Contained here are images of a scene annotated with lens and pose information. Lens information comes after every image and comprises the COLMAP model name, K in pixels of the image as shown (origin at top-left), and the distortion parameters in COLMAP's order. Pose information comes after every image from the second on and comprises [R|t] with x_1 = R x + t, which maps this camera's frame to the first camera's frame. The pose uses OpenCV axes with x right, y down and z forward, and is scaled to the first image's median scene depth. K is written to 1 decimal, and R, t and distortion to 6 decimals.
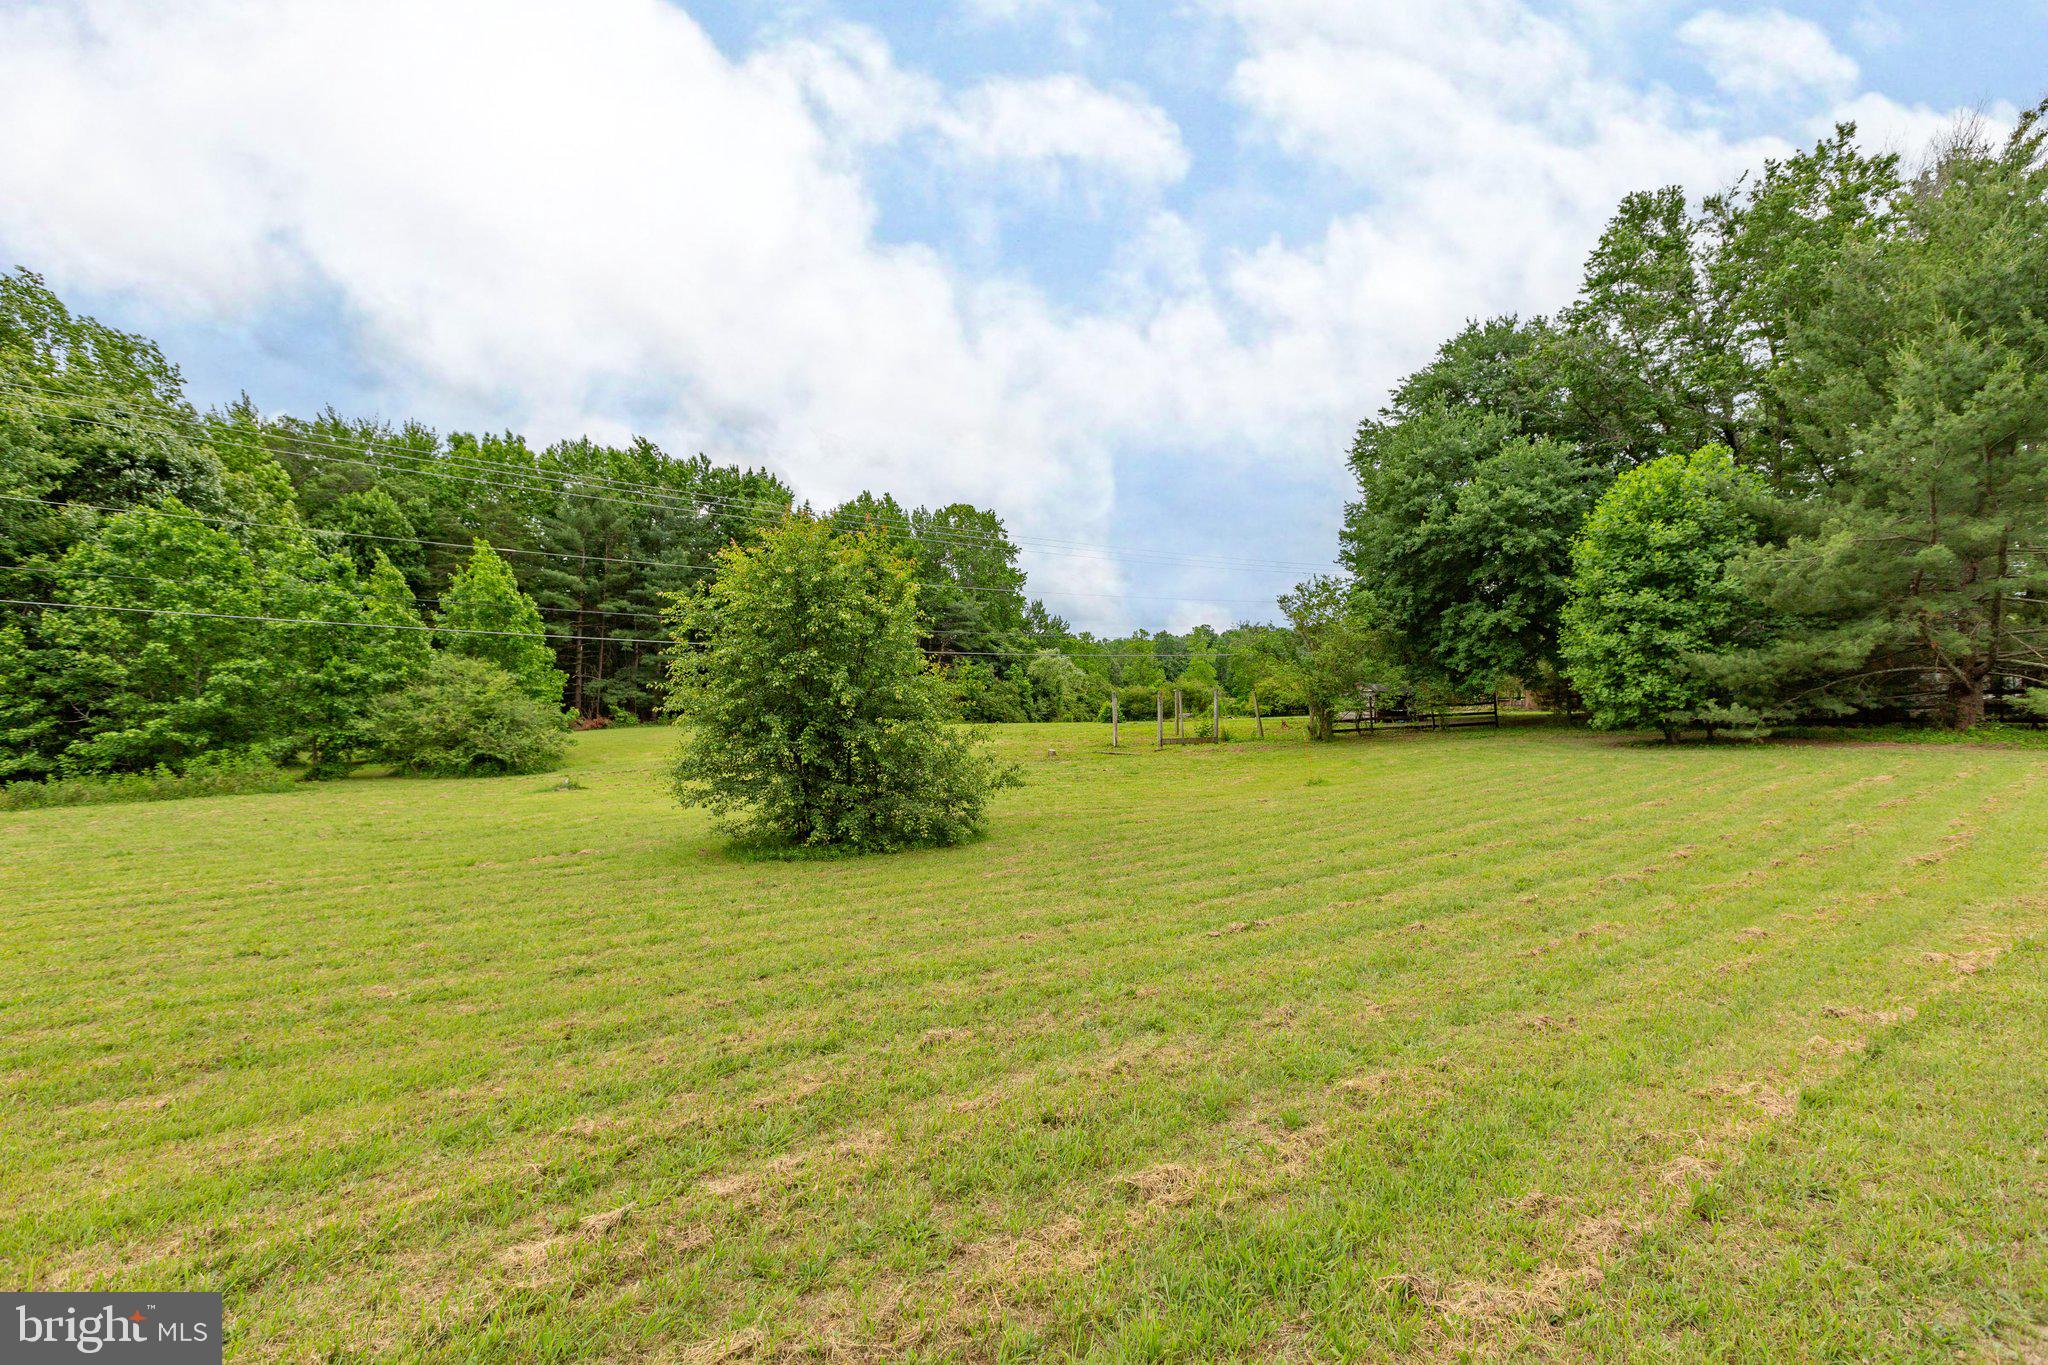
lens RADIAL K [[939.1, 0, 1024.0], [0, 939.1, 682.5], [0, 0, 1]] dist [-0.002614, -0.000627]
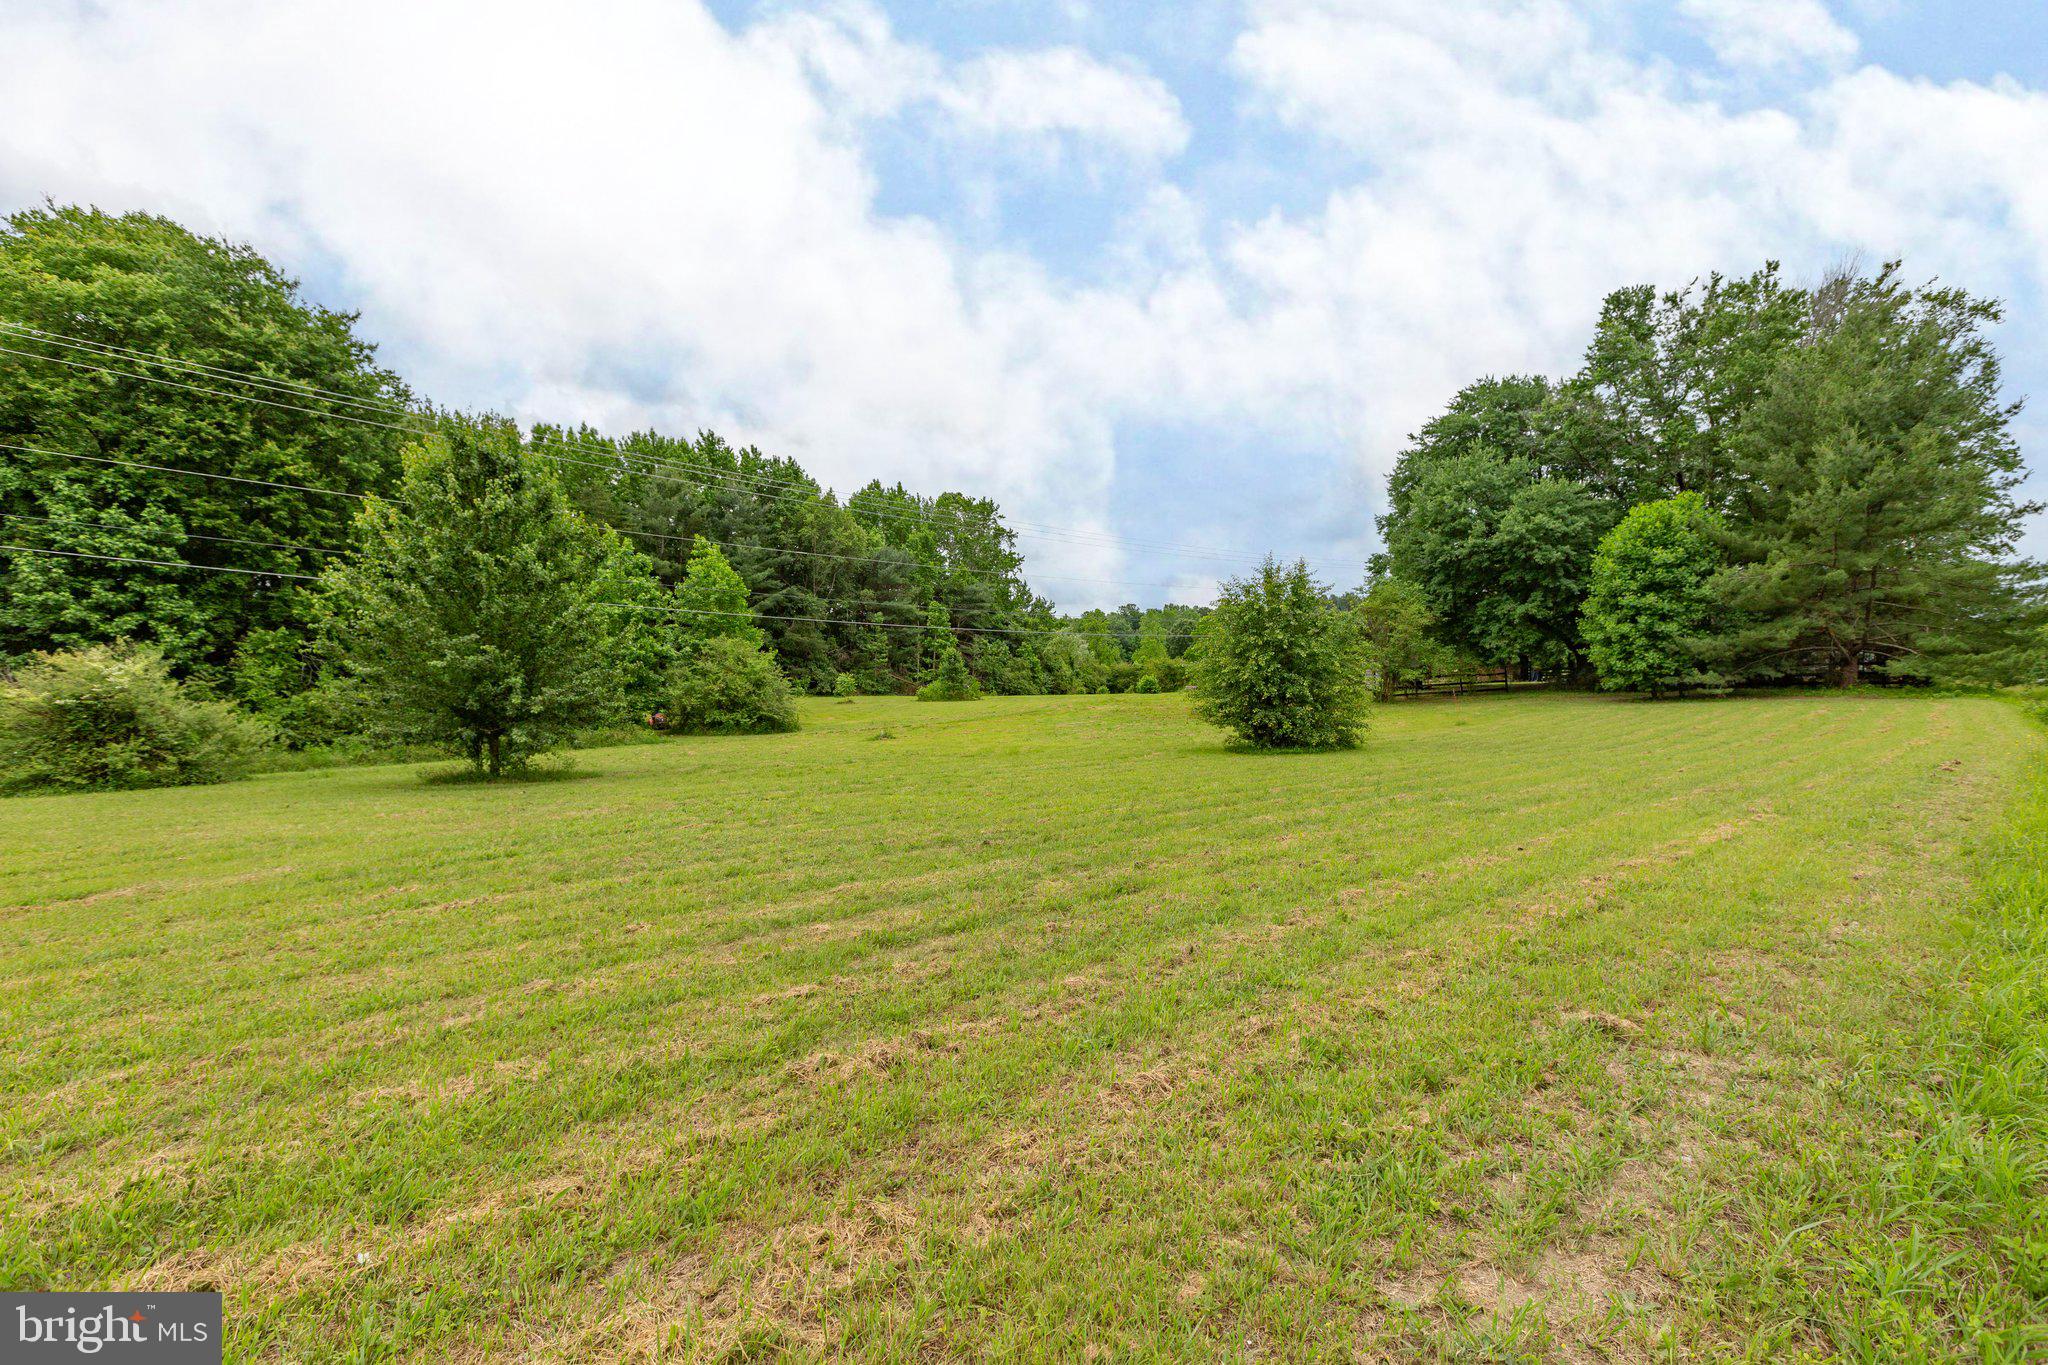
lens RADIAL K [[944.9, 0, 1024.0], [0, 944.9, 682.5], [0, 0, 1]] dist [0.000736, -0.000391]
pose [[0.994360, -0.002869, 0.106018, -0.460072], [0.000280, 0.999701, 0.024430, 0.003218], [-0.106056, -0.024263, 0.994064, -0.363069]]
